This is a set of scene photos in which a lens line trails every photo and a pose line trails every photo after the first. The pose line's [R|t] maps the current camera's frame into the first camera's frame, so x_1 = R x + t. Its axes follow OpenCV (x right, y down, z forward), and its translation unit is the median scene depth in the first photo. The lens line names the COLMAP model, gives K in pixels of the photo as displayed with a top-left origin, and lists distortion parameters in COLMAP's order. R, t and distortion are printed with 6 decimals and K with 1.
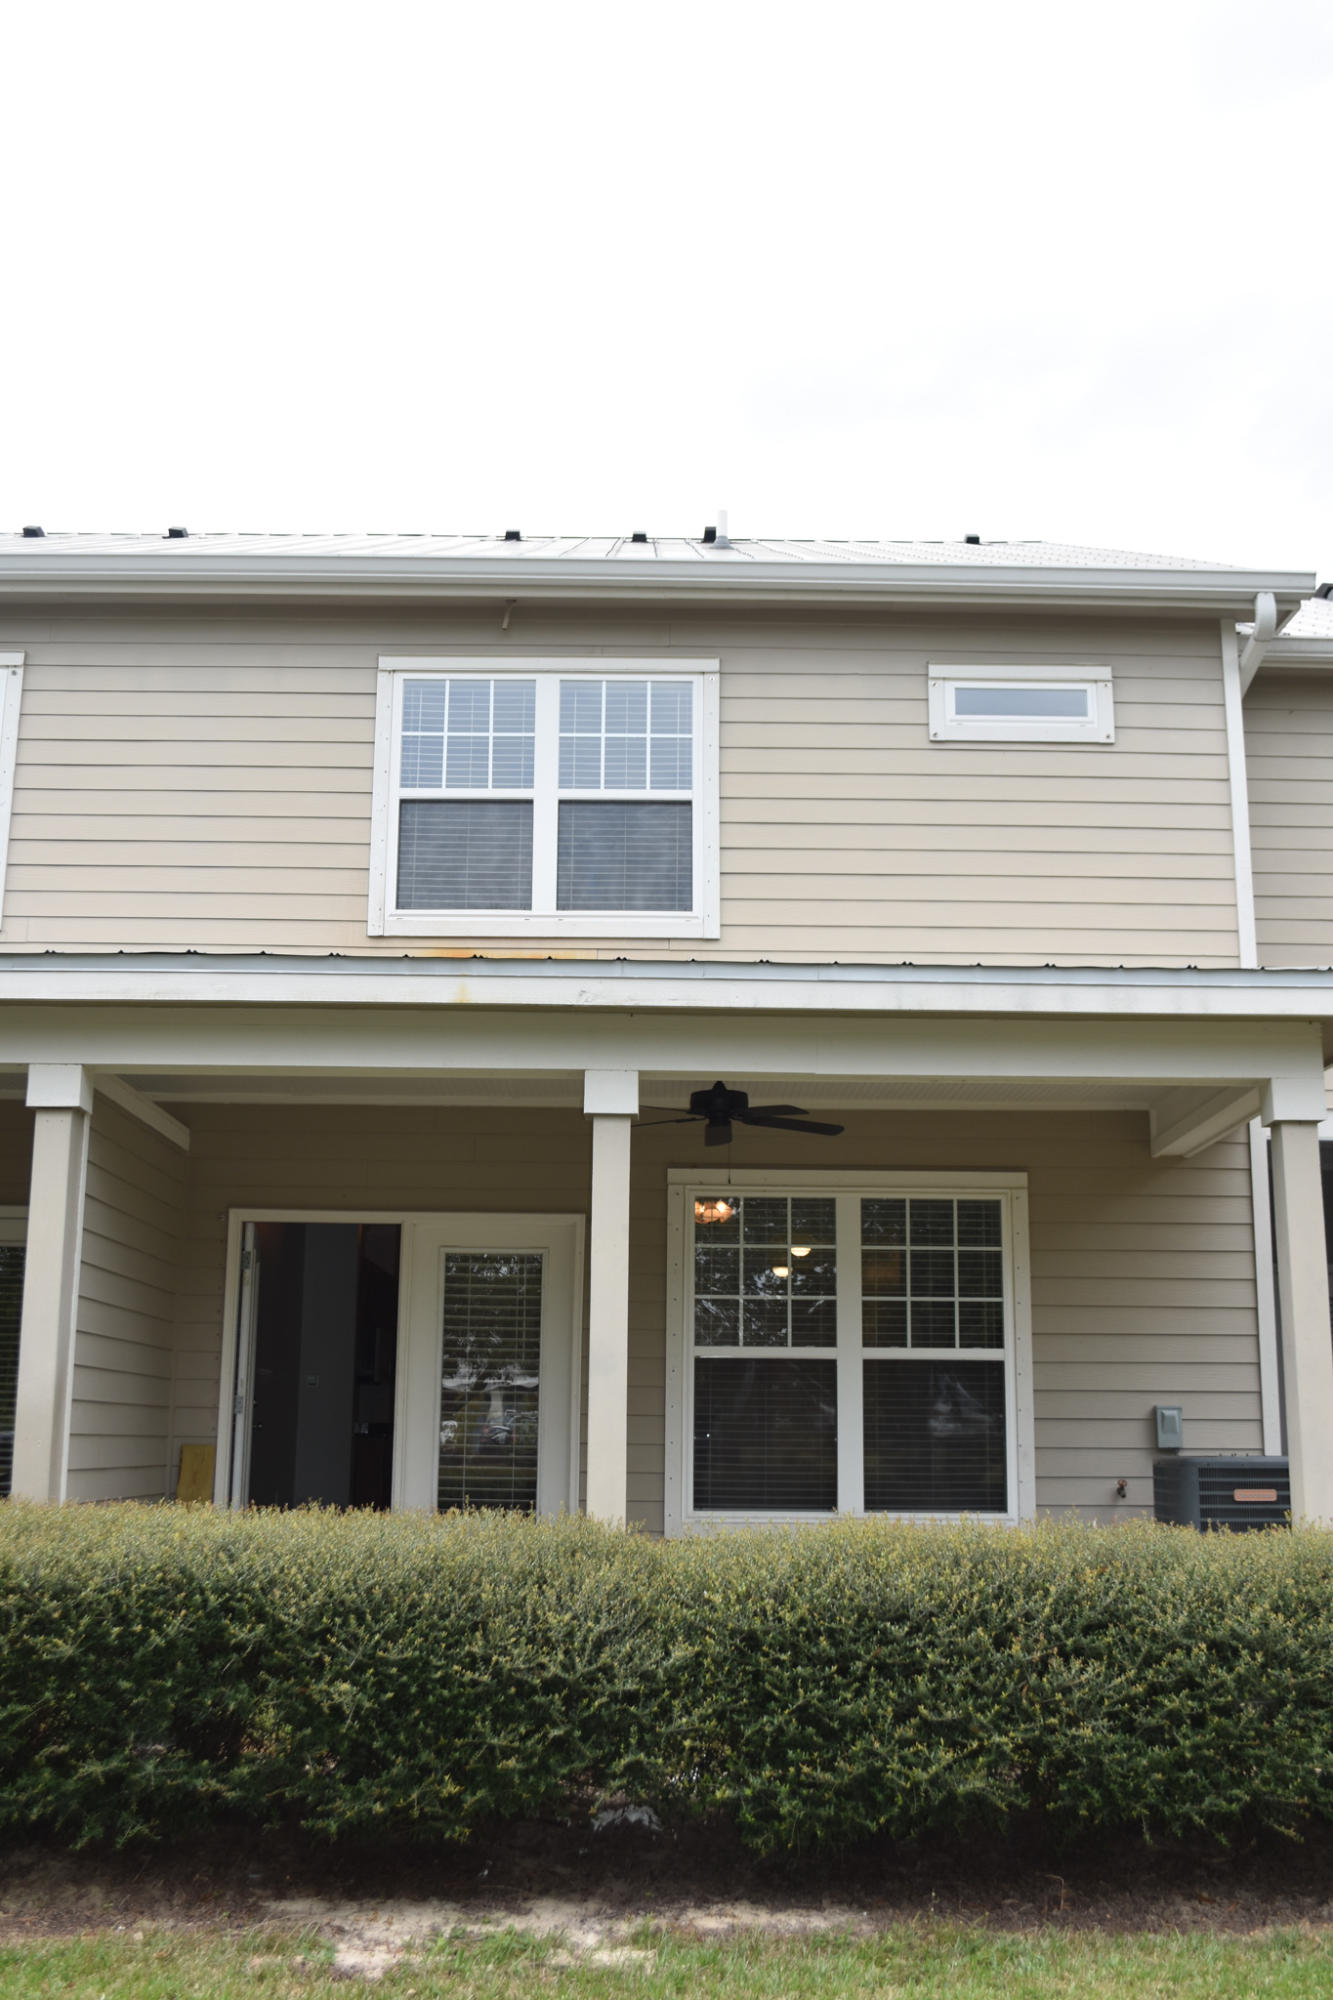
lens RADIAL K [[2037.0, 0, 666.5], [0, 2037.0, 1000.0], [0, 0, 1]] dist [-0.001859, -0.000609]
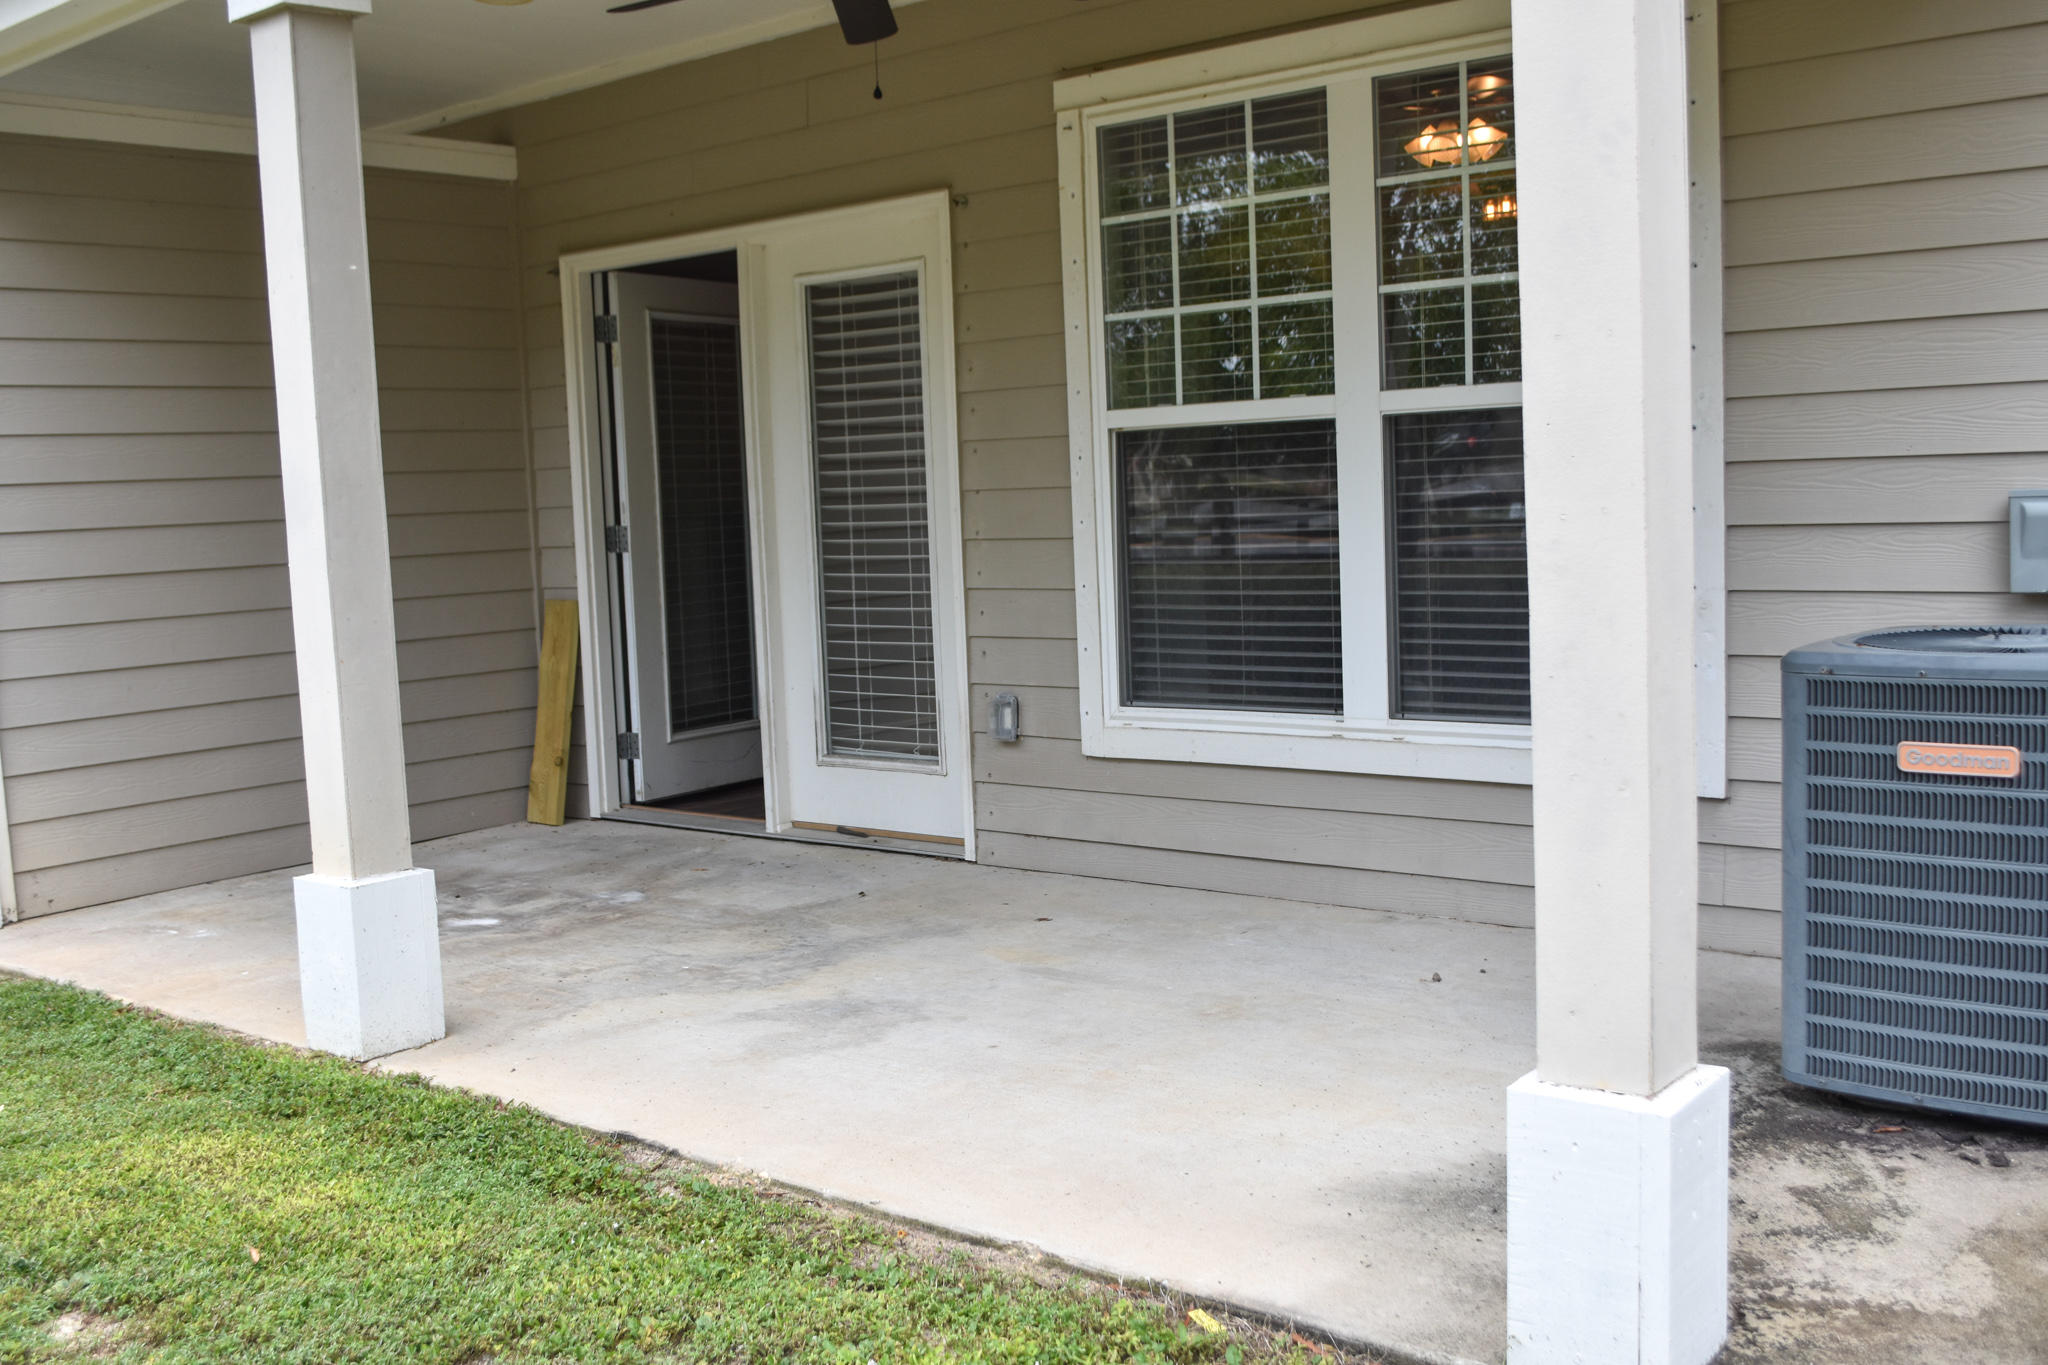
lens RADIAL K [[2085.9, 0, 1024.0], [0, 2085.9, 682.5], [0, 0, 1]] dist [-0.001859, -0.000609]
pose [[0.657861, 0.041176, -0.752013, 0.420610], [0.202031, 0.952260, 0.228876, 0.106641], [0.725536, -0.302498, 0.618136, 0.614976]]
